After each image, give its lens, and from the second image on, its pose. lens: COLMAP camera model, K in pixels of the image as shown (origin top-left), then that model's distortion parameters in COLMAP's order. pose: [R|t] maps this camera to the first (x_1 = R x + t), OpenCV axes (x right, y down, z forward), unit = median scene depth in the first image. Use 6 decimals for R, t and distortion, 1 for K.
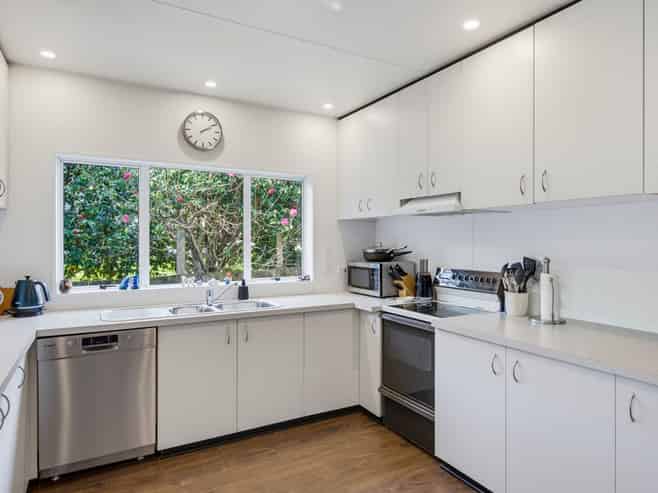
lens RADIAL K [[381.2, 0, 326.4], [0, 381.2, 242.3], [0, 0, 1]] dist [-0.002324, -0.000272]
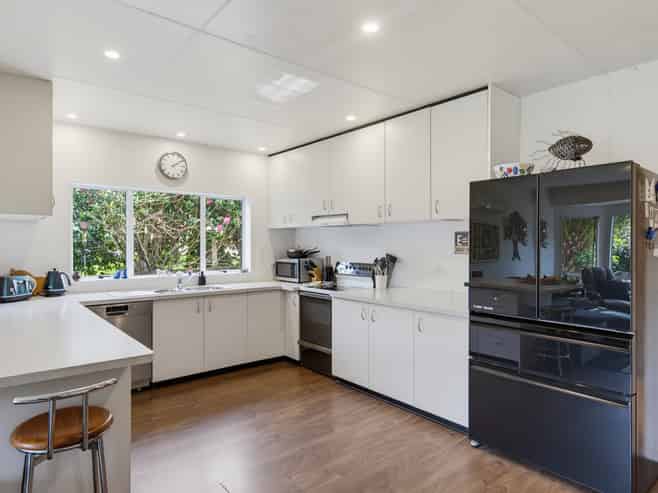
lens RADIAL K [[408.6, 0, 329.0], [0, 408.6, 246.5], [0, 0, 1]] dist [-0.002807, -0.000366]
pose [[0.977334, -0.002150, 0.211692, -0.081337], [0.001537, 0.999994, 0.003057, 0.002405], [-0.211697, -0.002662, 0.977332, -0.589079]]
